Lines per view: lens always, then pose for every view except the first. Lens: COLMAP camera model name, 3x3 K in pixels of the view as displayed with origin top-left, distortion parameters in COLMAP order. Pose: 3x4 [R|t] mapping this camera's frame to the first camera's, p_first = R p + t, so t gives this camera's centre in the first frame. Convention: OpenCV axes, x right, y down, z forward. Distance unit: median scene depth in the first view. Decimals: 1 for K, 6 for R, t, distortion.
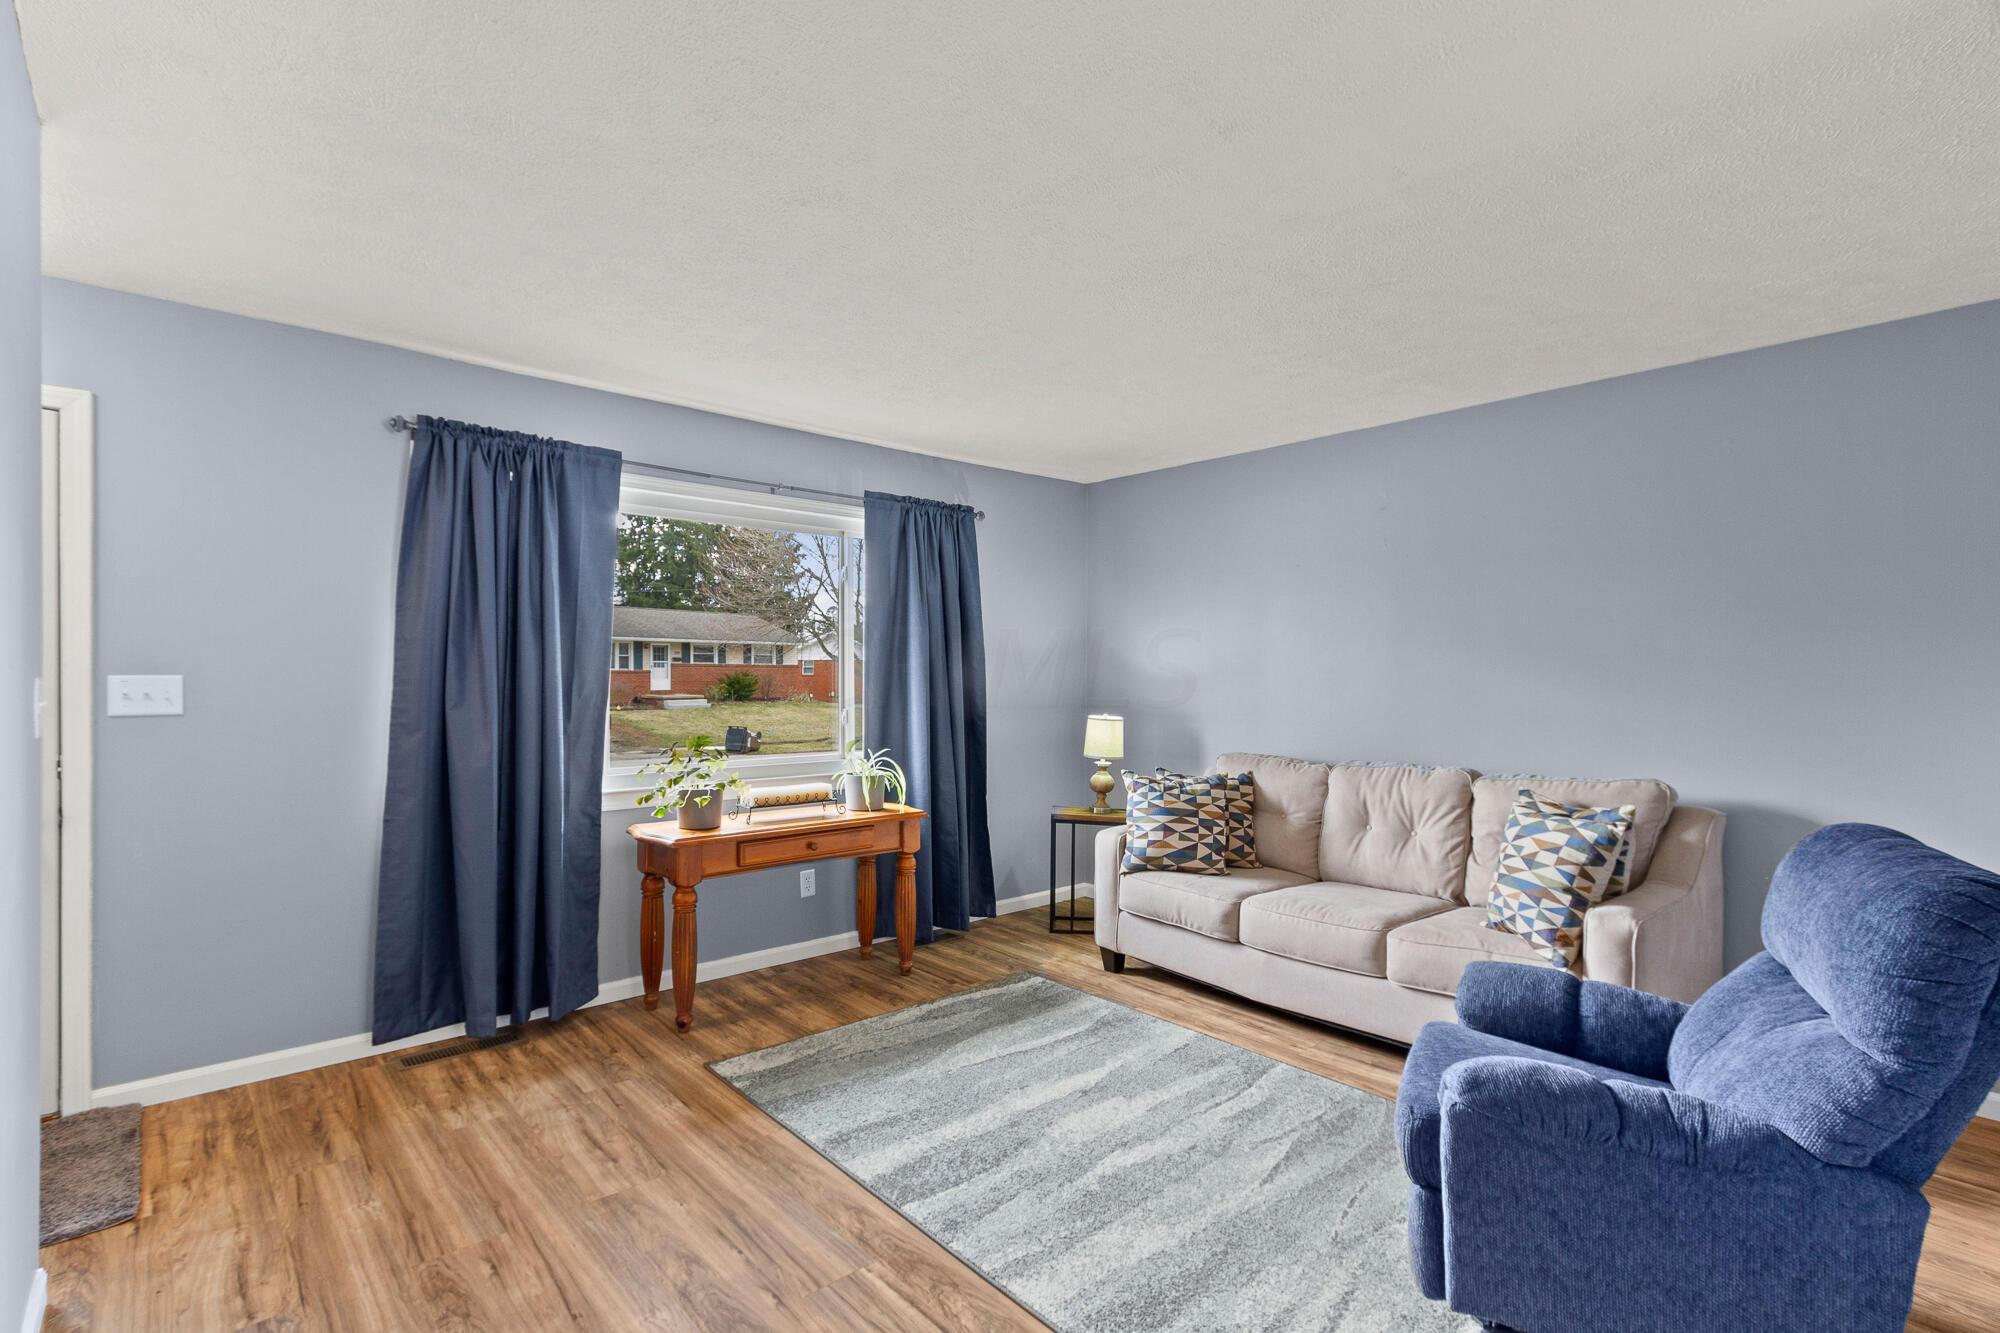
lens RADIAL K [[951.1, 0, 1000.0], [0, 951.1, 666.5], [0, 0, 1]] dist [0.021947, -0.000024]
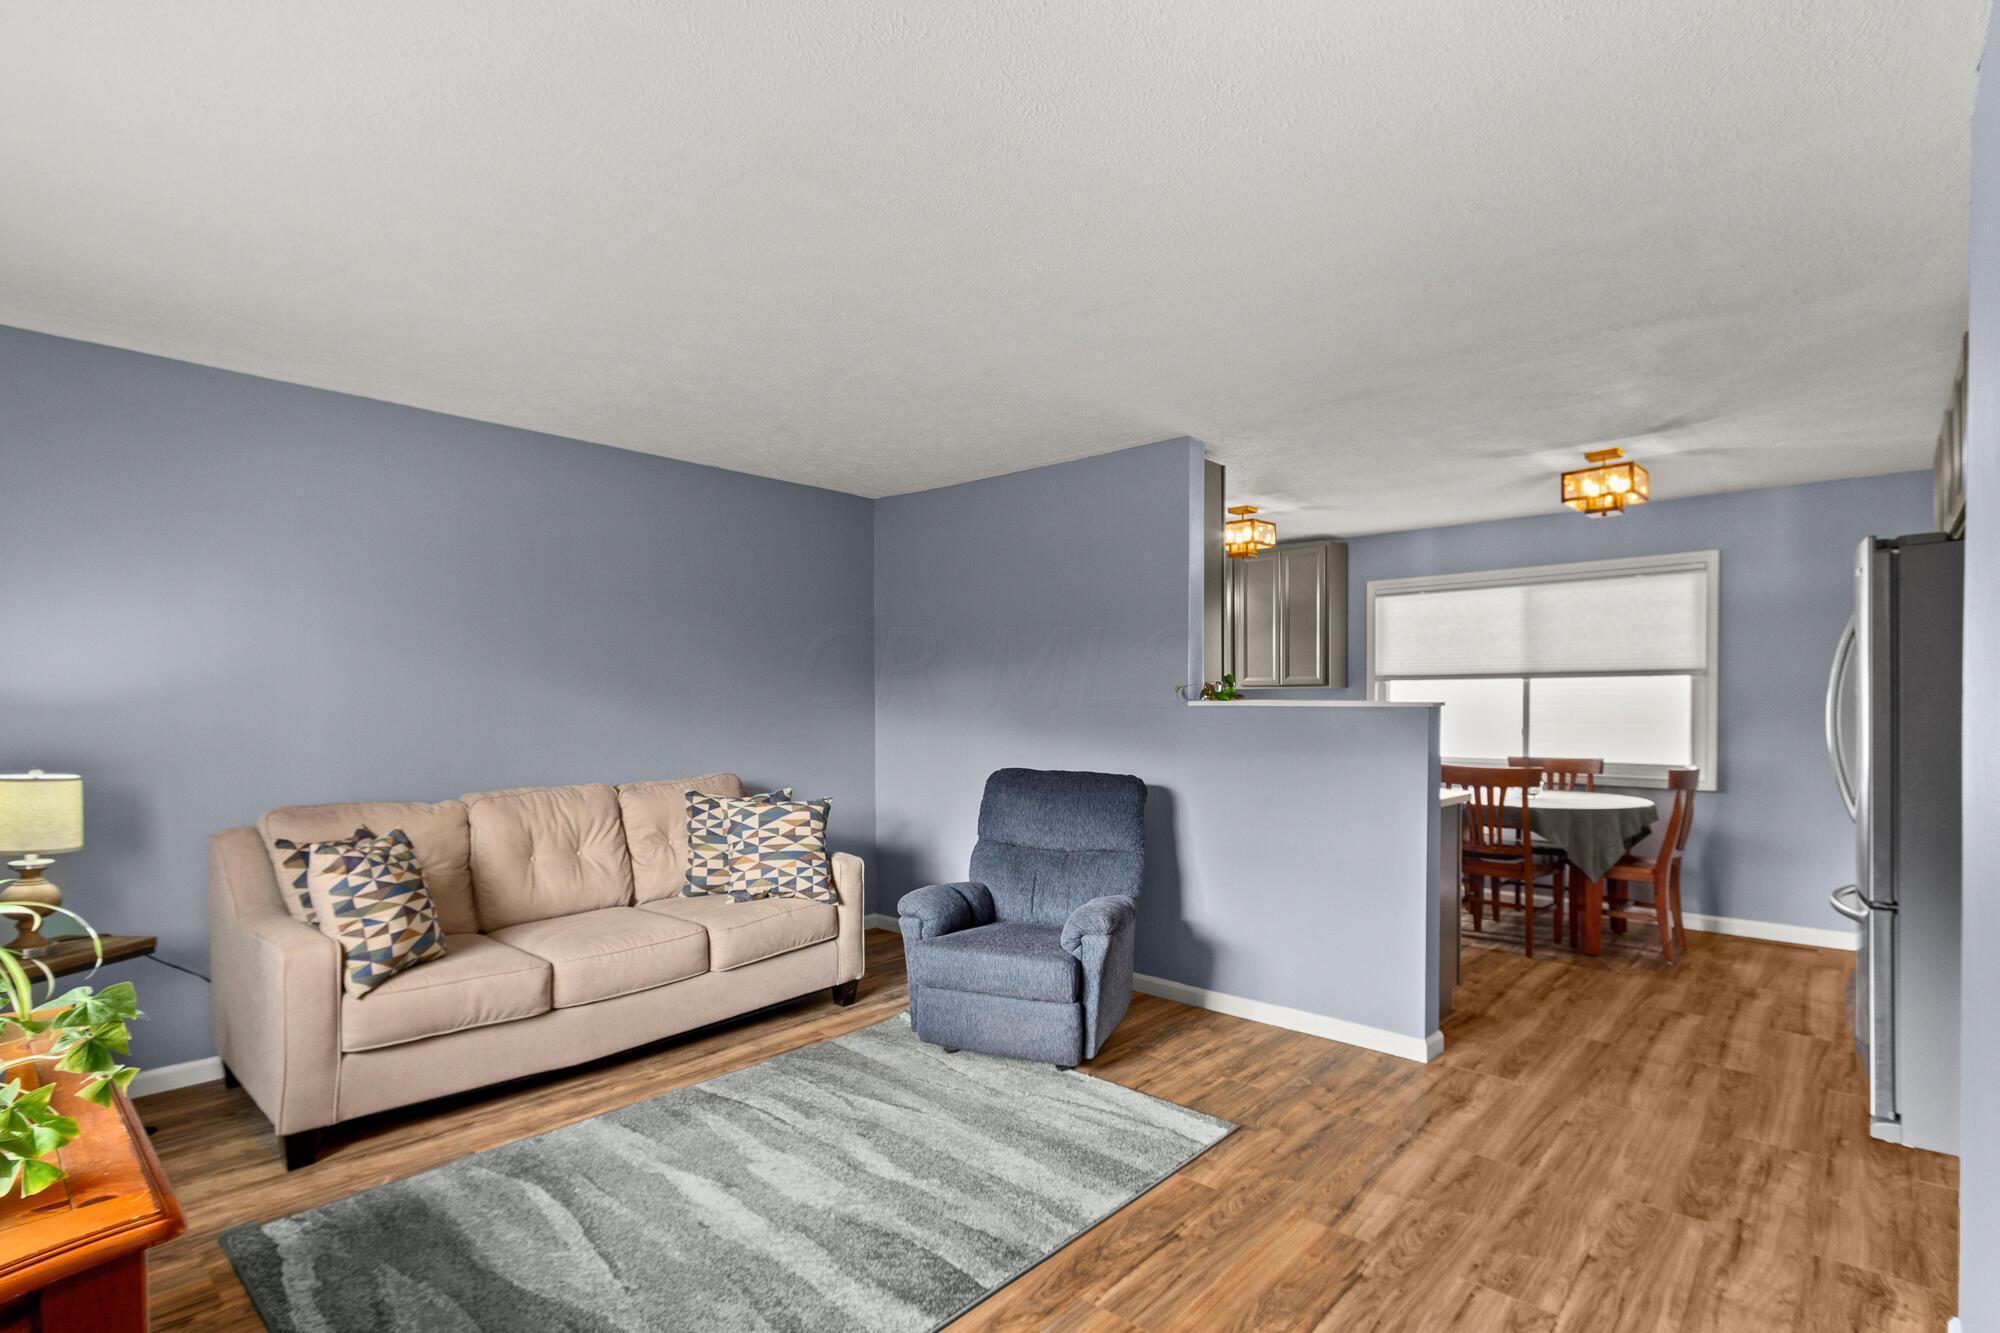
lens RADIAL K [[939.7, 0, 995.2], [0, 939.7, 694.6], [0, 0, 1]] dist [-0.000662, -0.000138]
pose [[-0.097346, 0.001497, 0.995249, -0.692569], [-0.006918, 0.999974, -0.002181, 0.007360], [-0.995227, -0.007097, -0.097333, 0.766283]]
